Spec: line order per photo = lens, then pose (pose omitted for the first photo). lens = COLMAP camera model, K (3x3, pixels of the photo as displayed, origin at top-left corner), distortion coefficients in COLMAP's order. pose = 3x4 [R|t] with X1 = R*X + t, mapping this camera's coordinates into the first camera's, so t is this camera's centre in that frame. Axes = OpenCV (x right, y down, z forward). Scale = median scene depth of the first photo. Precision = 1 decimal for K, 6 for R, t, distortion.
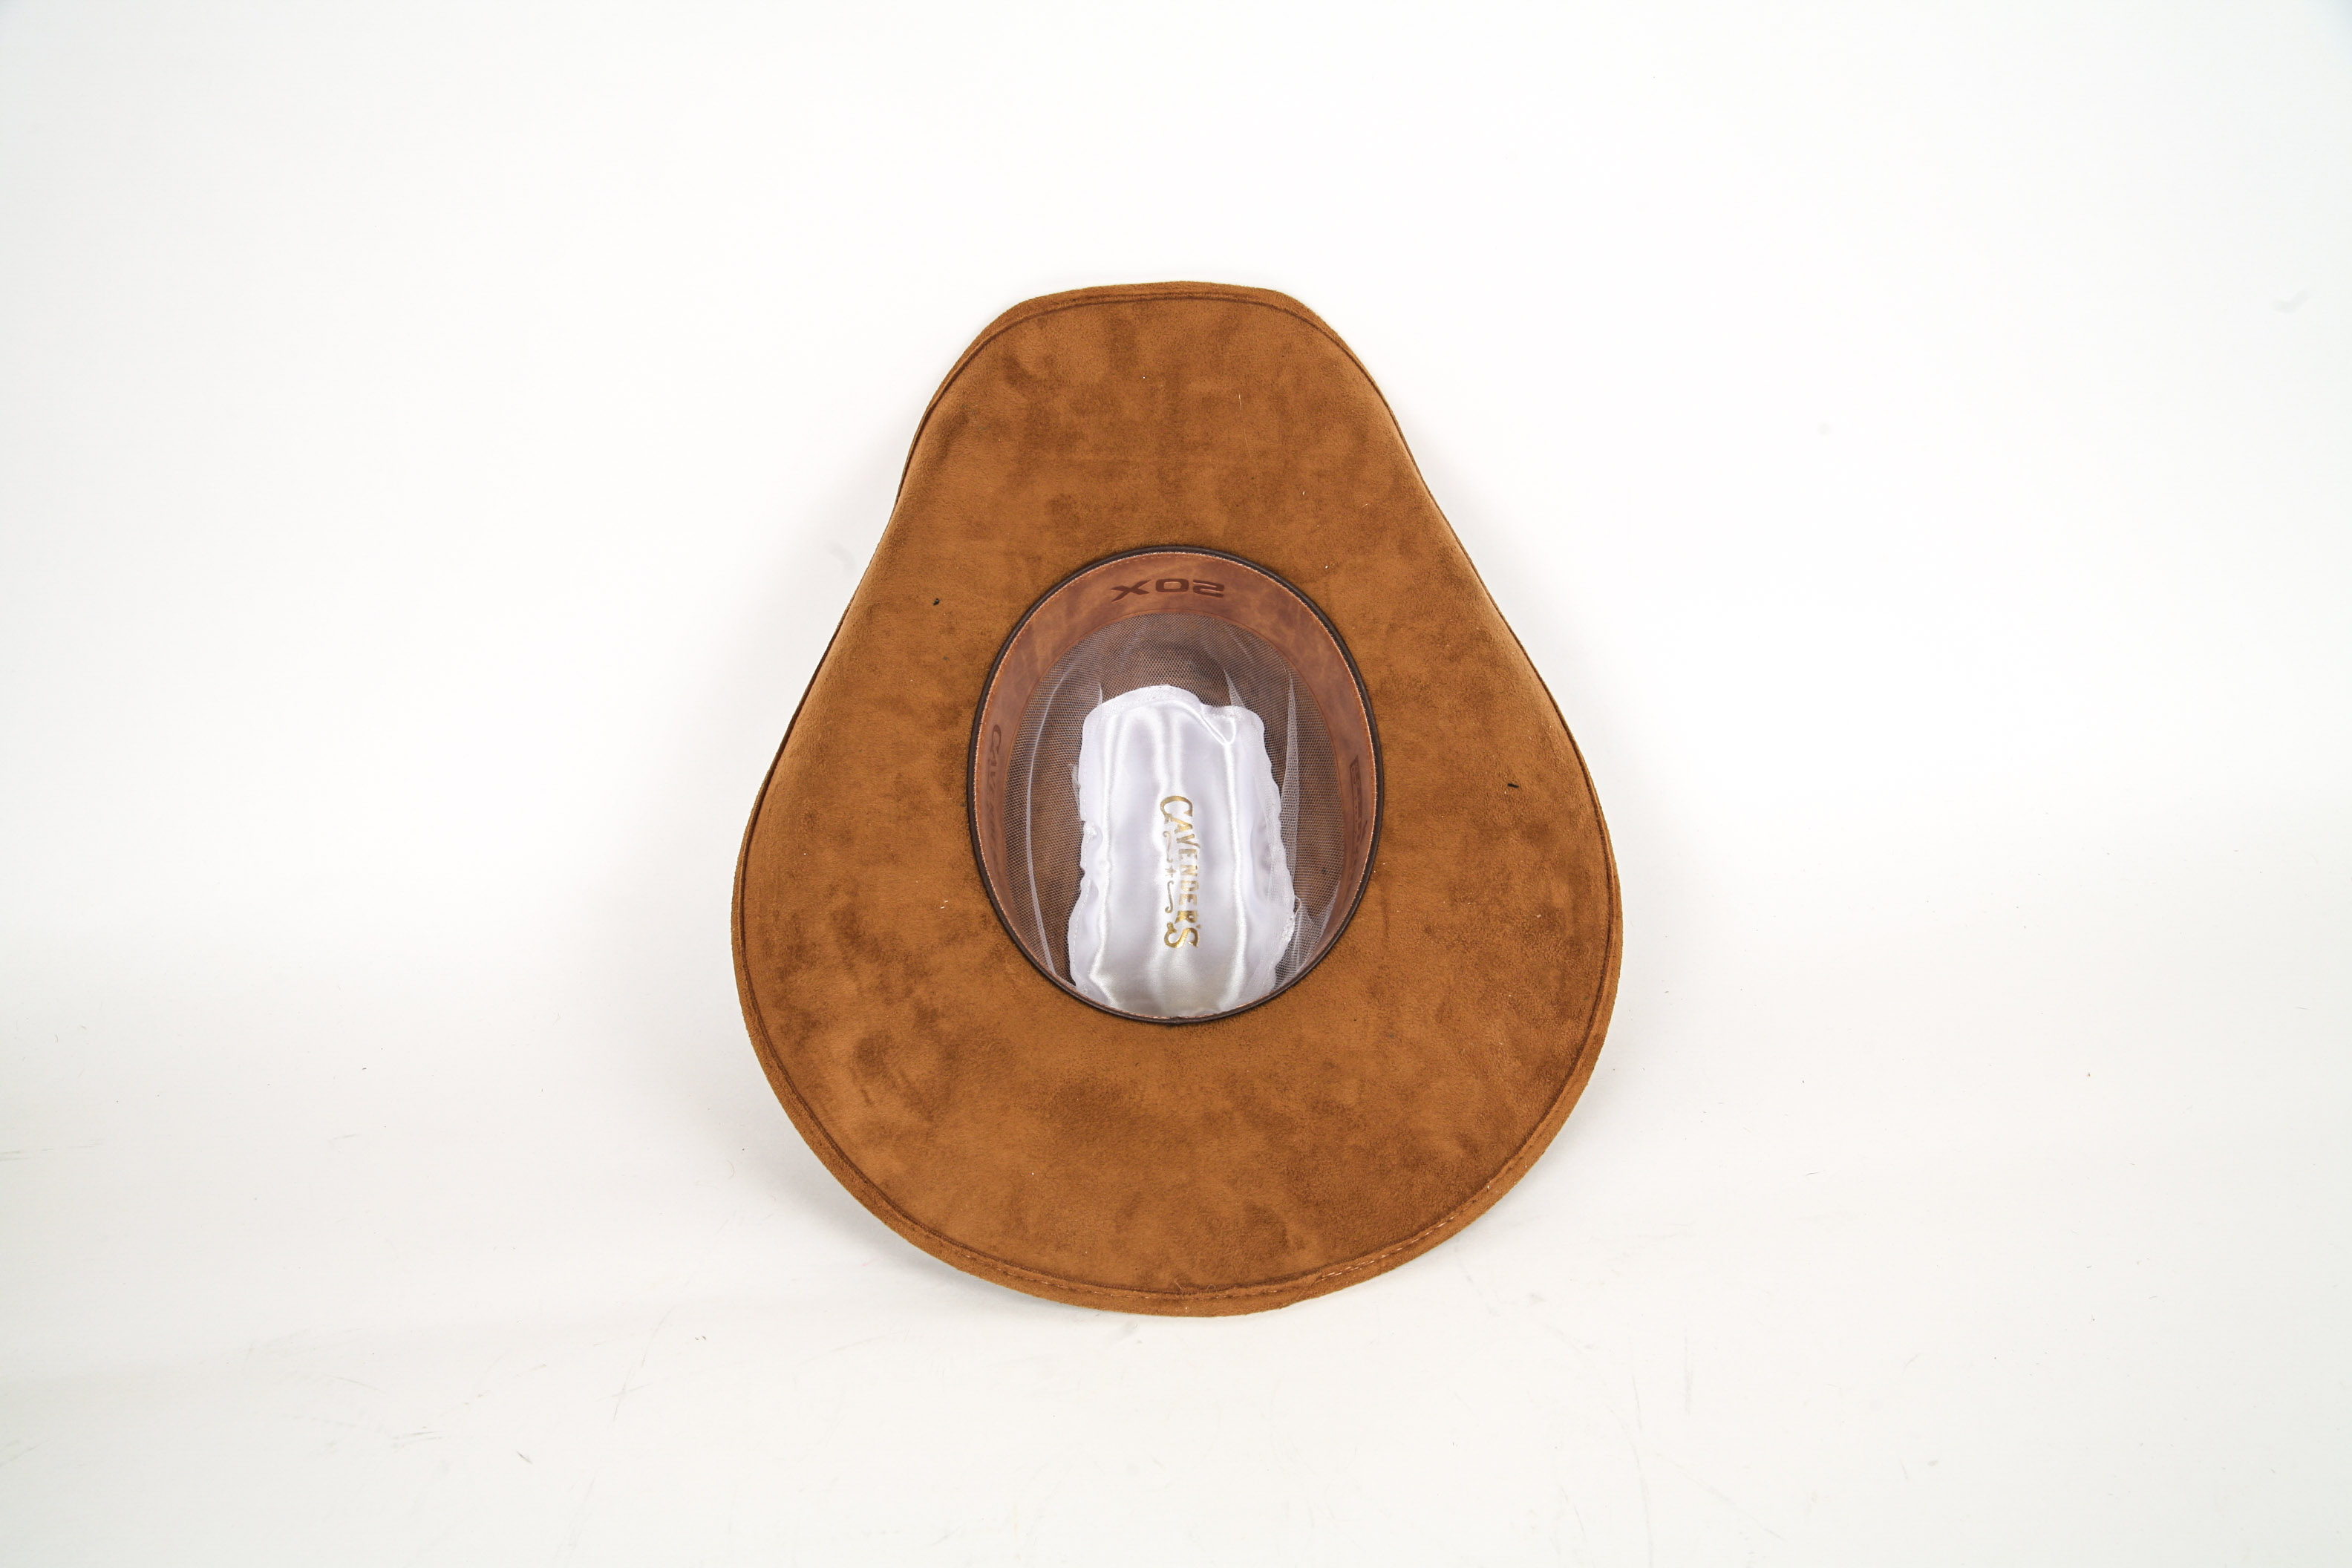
lens RADIAL K [[2287.1, 0, 1176.0], [0, 2287.1, 784.0], [0, 0, 1]] dist [0.003211, 0.000139]
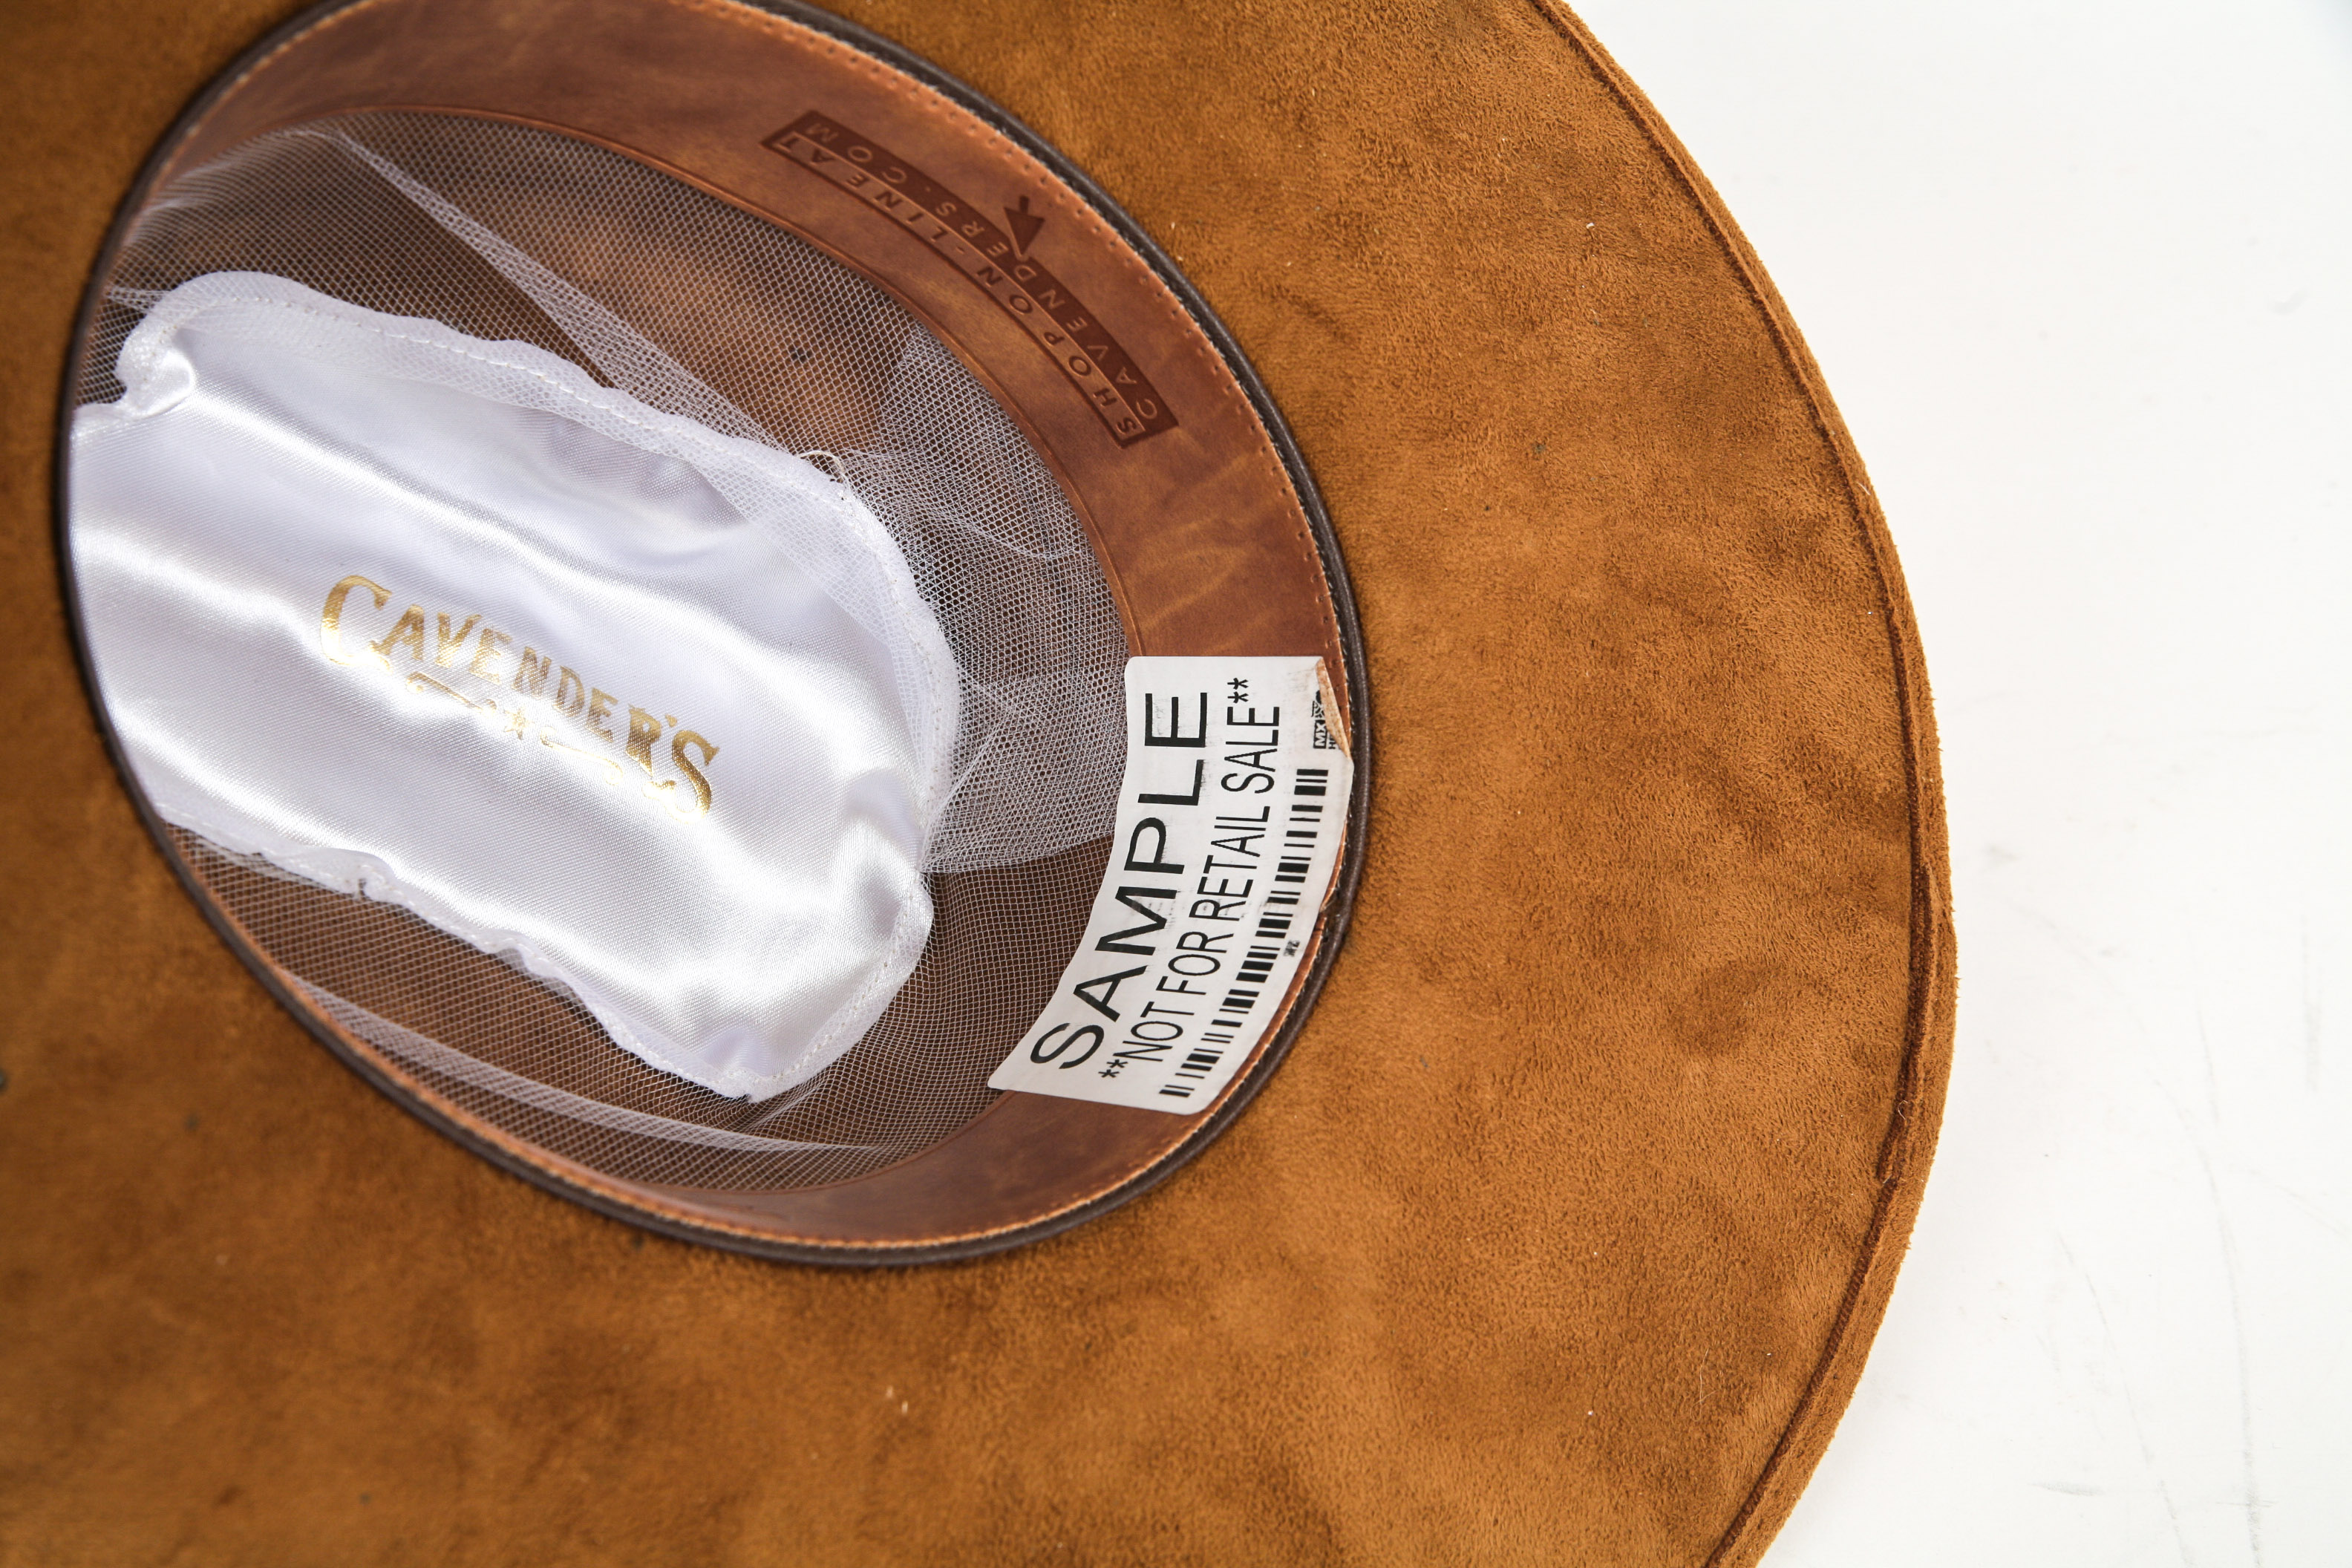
lens RADIAL K [[3733.4, 0, 1176.0], [0, 3733.4, 784.0], [0, 0, 1]] dist [0.039284, 0.125421]
pose [[0.316462, -0.901090, 0.296459, -0.163309], [0.519762, 0.426145, 0.740438, -0.360985], [-0.793536, -0.080232, 0.603211, 0.615120]]
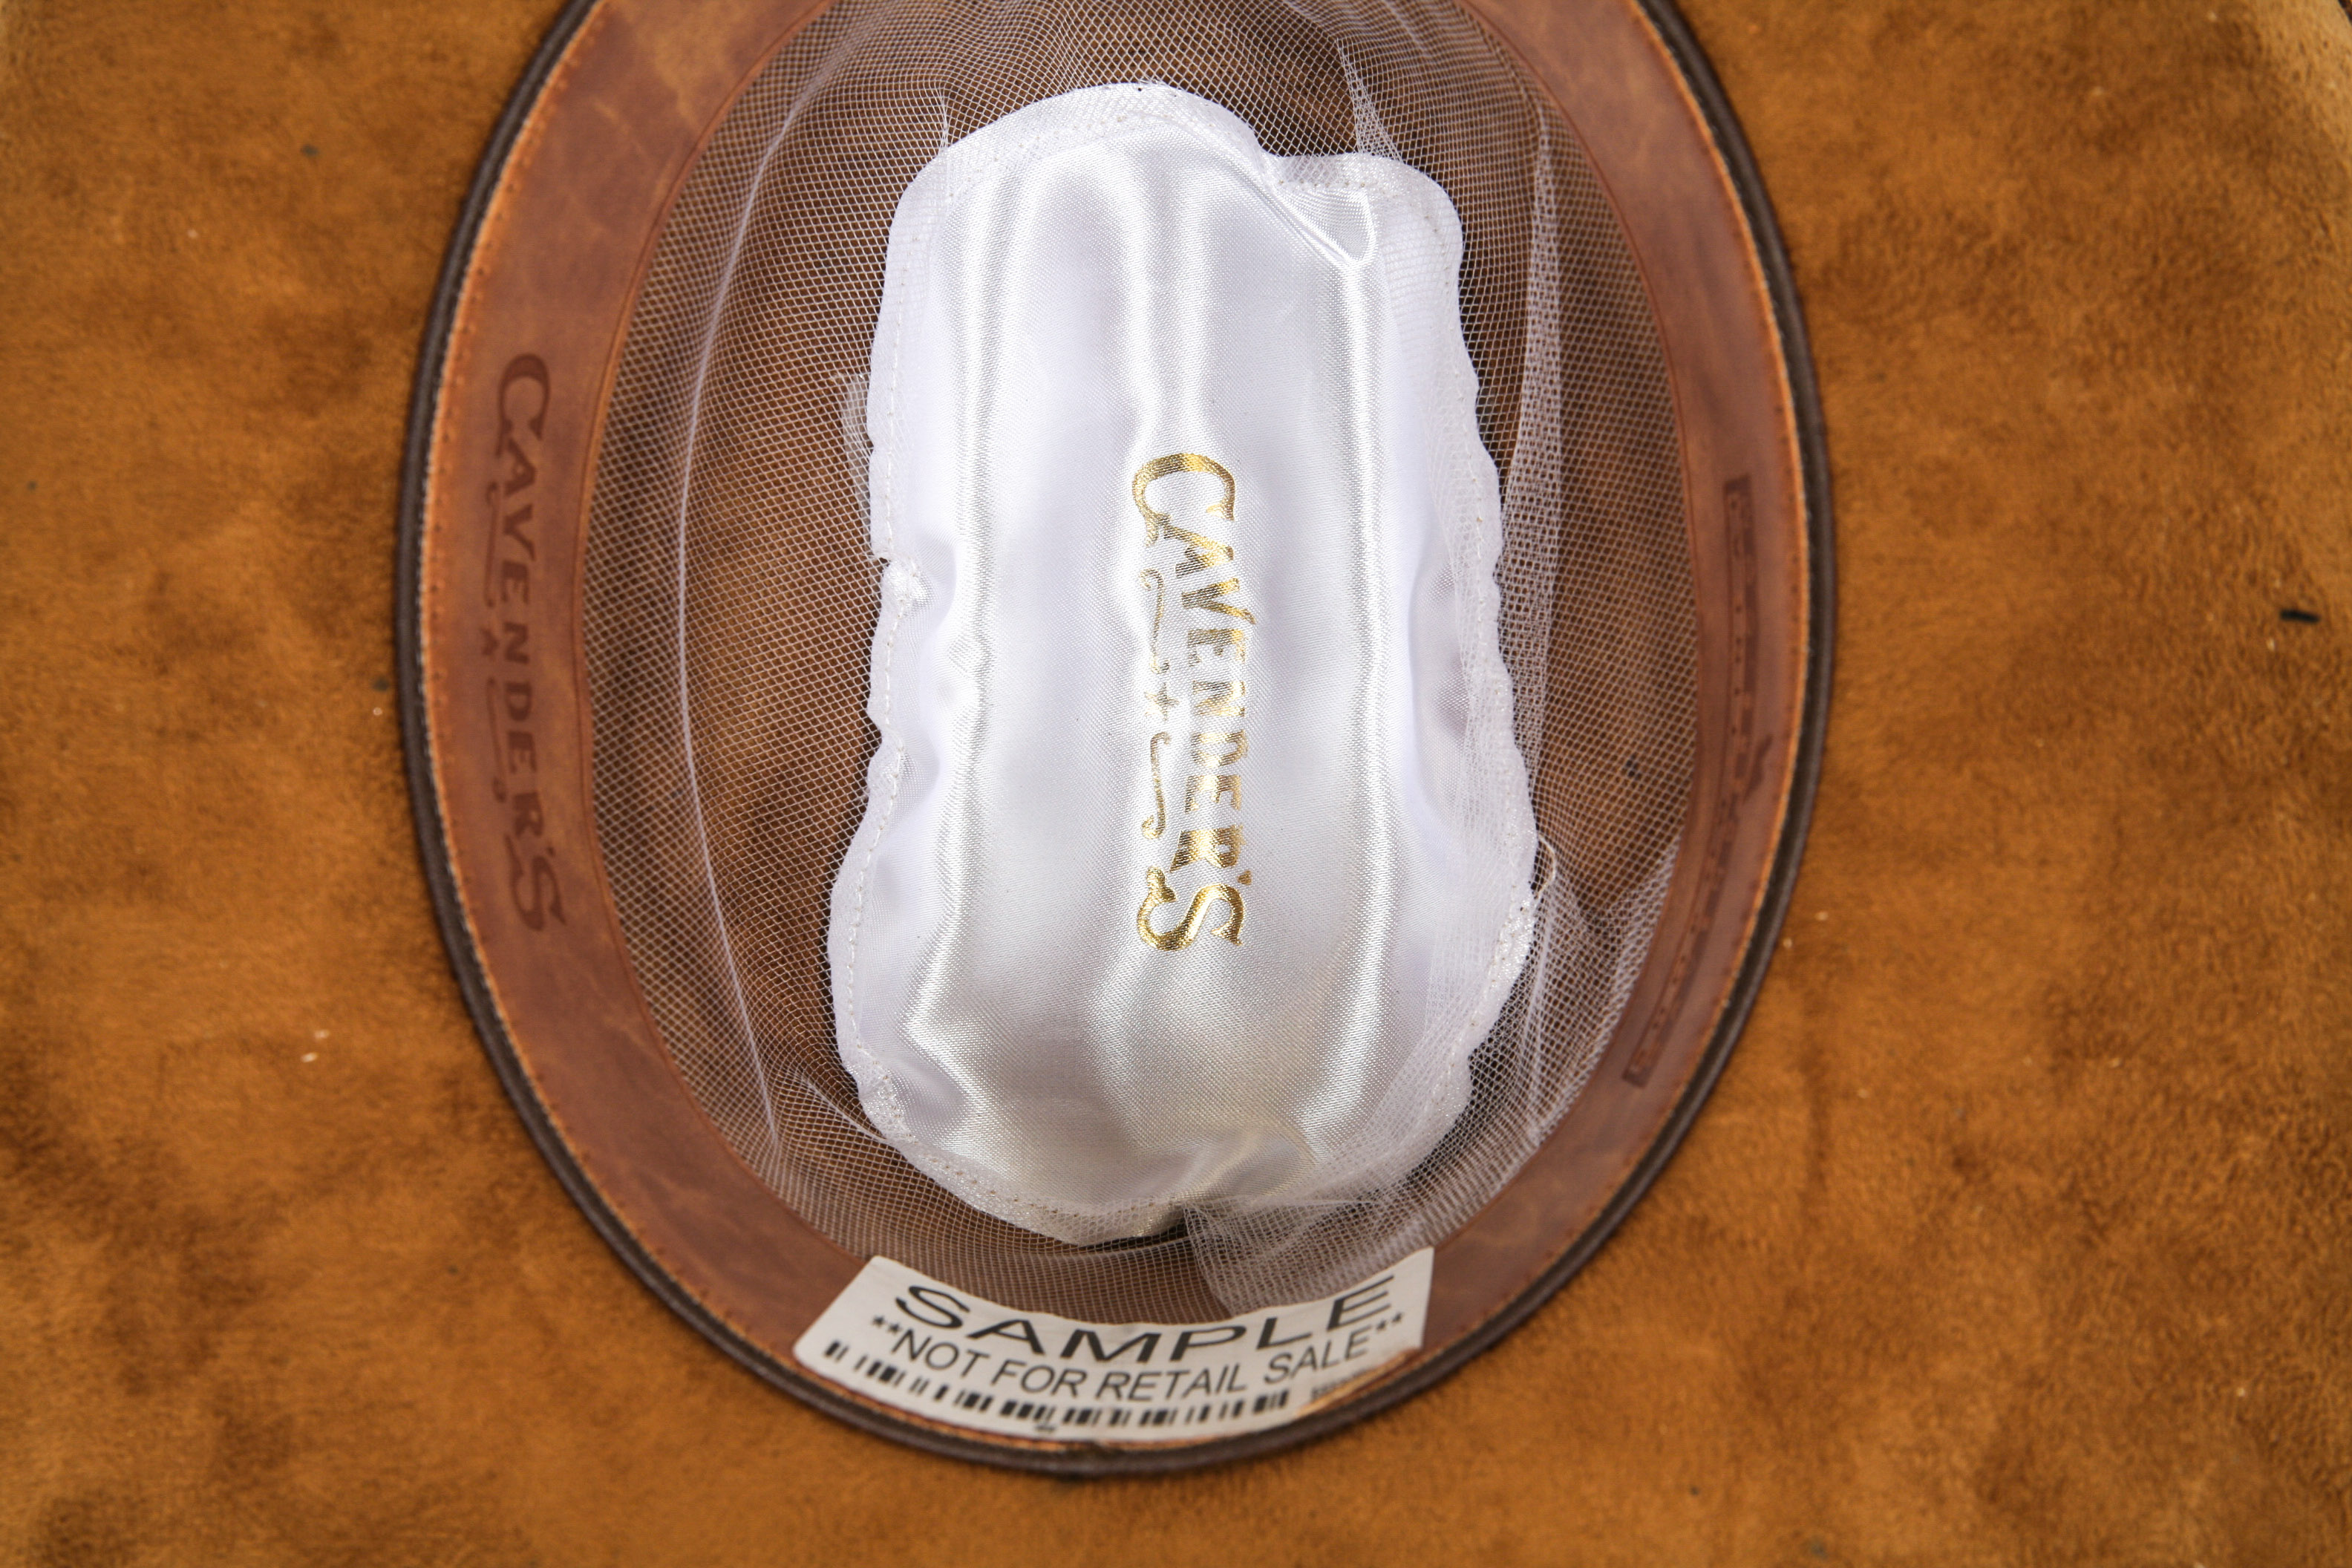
lens RADIAL K [[3733.4, 0, 1176.0], [0, 3733.4, 784.0], [0, 0, 1]] dist [0.039284, 0.125421]
pose [[0.995887, 0.017633, -0.088867, 0.050370], [0.011558, 0.948137, 0.317652, -0.127472], [0.089859, -0.317373, 0.944034, 0.541100]]
